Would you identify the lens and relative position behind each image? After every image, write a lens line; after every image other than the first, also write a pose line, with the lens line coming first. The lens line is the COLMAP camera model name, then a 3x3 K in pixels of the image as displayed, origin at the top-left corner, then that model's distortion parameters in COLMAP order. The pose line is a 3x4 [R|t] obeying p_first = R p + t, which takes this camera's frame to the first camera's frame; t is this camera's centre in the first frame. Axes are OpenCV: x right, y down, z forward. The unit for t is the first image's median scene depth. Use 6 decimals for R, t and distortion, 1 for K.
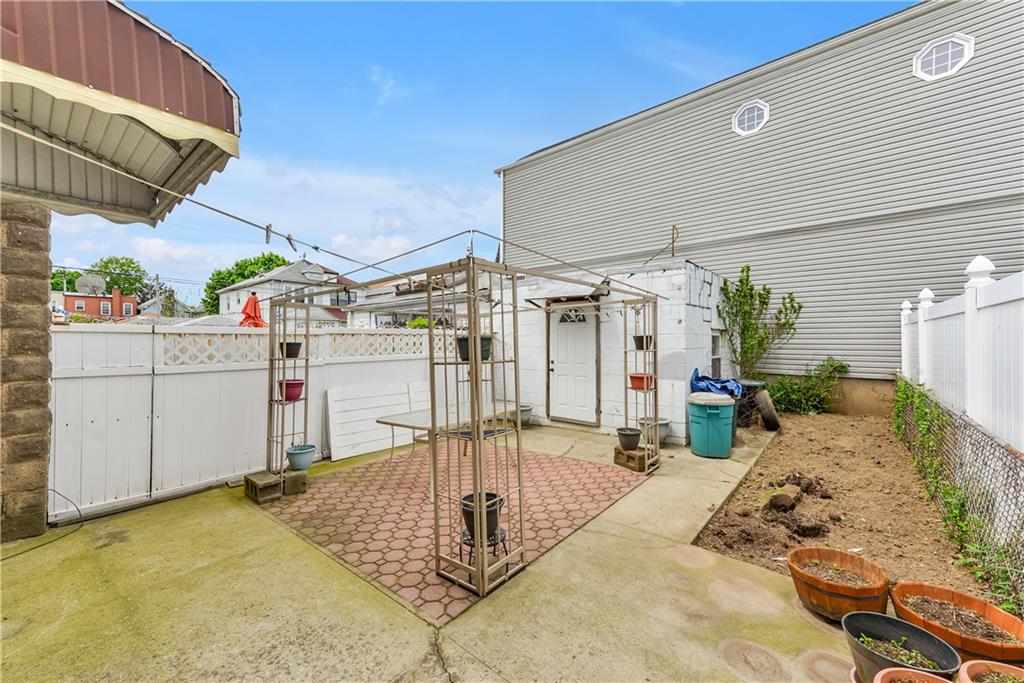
lens RADIAL K [[407.1, 0, 516.7], [0, 407.1, 341.7], [0, 0, 1]] dist [0.014880, 0.000142]
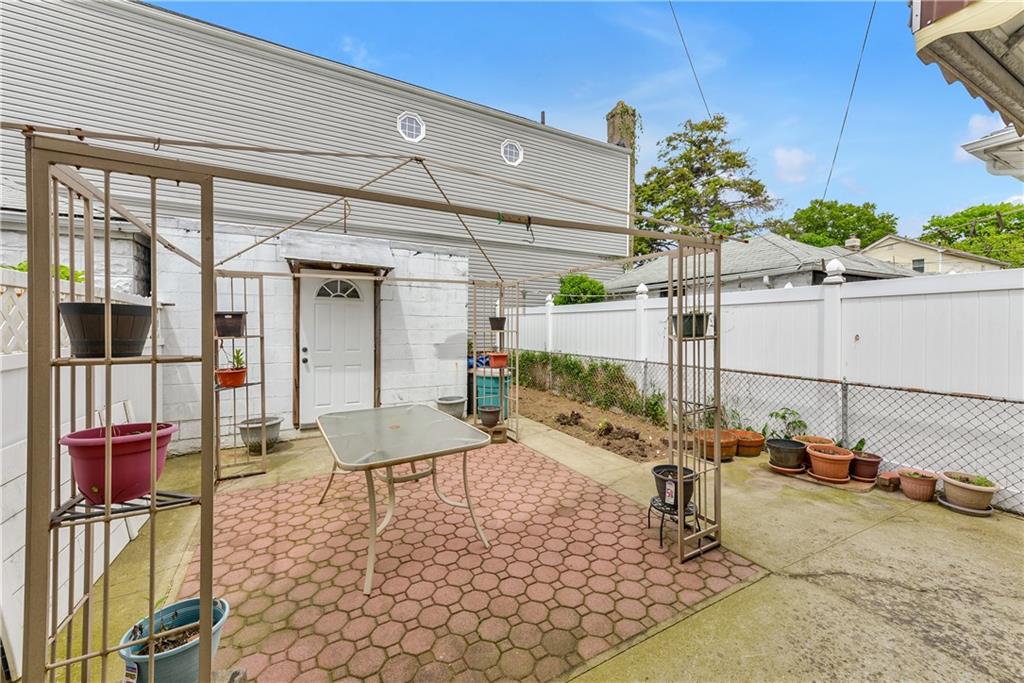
lens RADIAL K [[407.1, 0, 516.9], [0, 407.1, 333.4], [0, 0, 1]] dist [0.014880, 0.000142]
pose [[0.358692, -0.007478, 0.933426, -0.526001], [-0.005590, 0.999933, 0.010159, 0.012811], [-0.933439, -0.008862, 0.358626, 0.442192]]
